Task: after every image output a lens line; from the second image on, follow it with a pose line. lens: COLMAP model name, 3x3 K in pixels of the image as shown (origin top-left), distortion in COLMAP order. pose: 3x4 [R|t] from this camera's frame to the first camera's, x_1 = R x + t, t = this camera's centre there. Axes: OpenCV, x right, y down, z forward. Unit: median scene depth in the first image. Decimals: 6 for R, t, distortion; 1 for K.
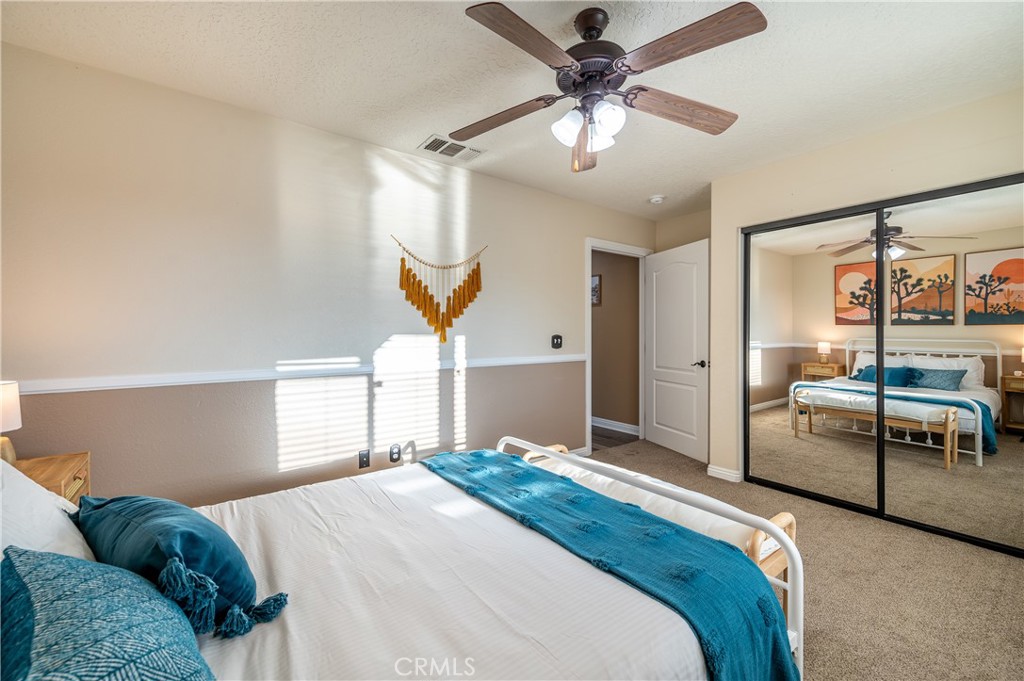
lens RADIAL K [[398.9, 0, 510.1], [0, 398.9, 336.0], [0, 0, 1]] dist [0.019038, -0.000010]
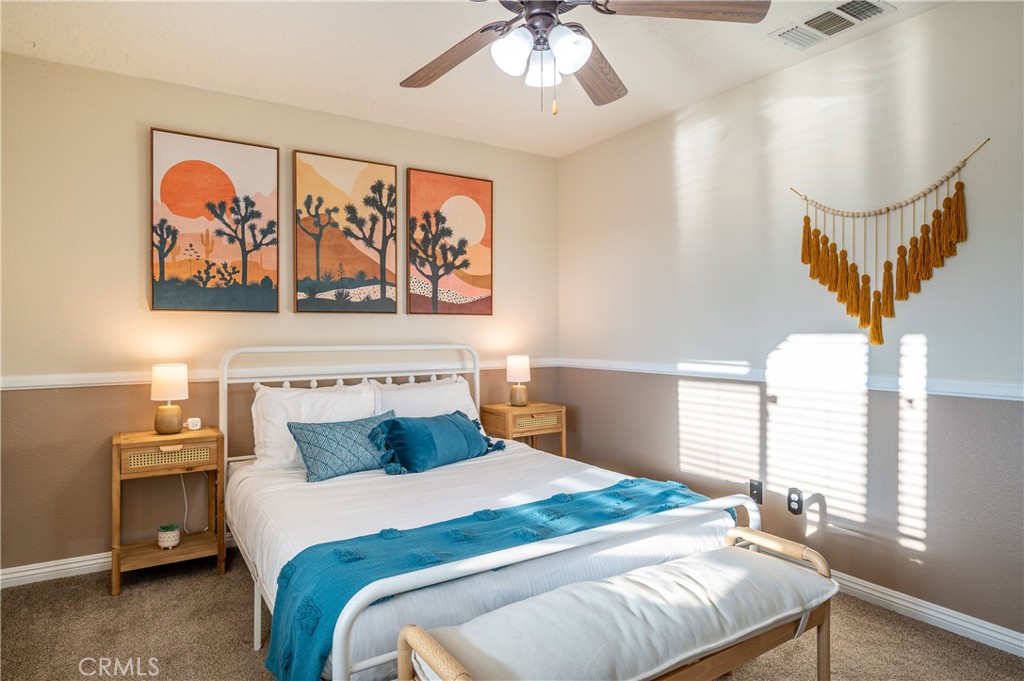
lens RADIAL K [[602.7, 0, 511.3], [0, 602.7, 340.9], [0, 0, 1]] dist [-0.034474, -0.000100]
pose [[-0.062564, 0.018841, -0.997863, 0.733850], [0.001383, 0.999822, 0.018791, -0.006746], [0.998040, -0.000204, -0.062579, 0.552030]]
